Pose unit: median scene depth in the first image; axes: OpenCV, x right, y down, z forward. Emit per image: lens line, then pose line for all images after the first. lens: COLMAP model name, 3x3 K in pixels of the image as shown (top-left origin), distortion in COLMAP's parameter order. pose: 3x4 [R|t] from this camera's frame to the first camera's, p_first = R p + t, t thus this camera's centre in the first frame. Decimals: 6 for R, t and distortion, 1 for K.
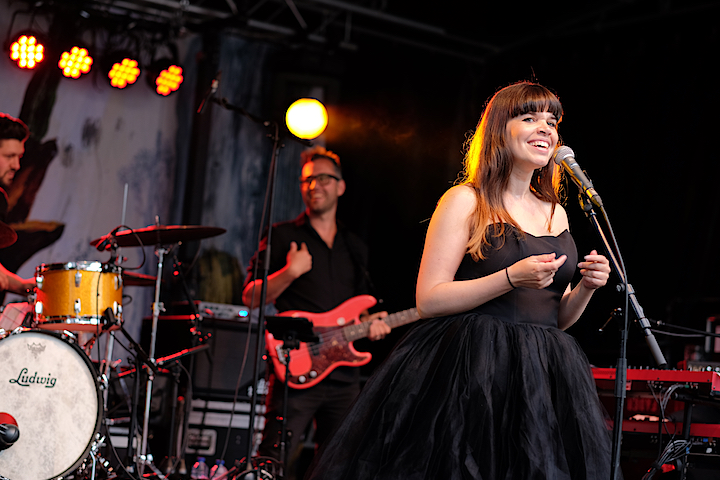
lens RADIAL K [[1874.1, 0, 366.6], [0, 1874.1, 236.3], [0, 0, 1]] dist [0.248169, 0.000000]
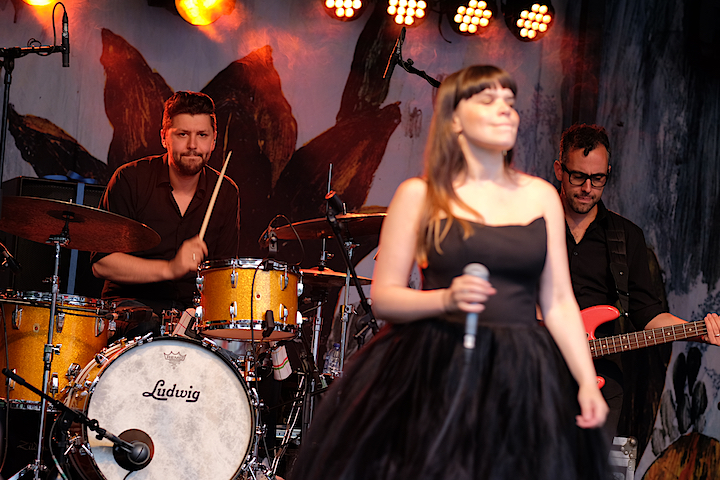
lens RADIAL K [[3183.8, 0, 360.7], [0, 3183.8, 238.5], [0, 0, 1]] dist [-0.054991, 0.000000]
pose [[0.910759, -0.026078, -0.412113, 0.499486], [0.029239, 0.999572, 0.001365, 0.004305], [0.411901, -0.013293, 0.911132, -0.303644]]
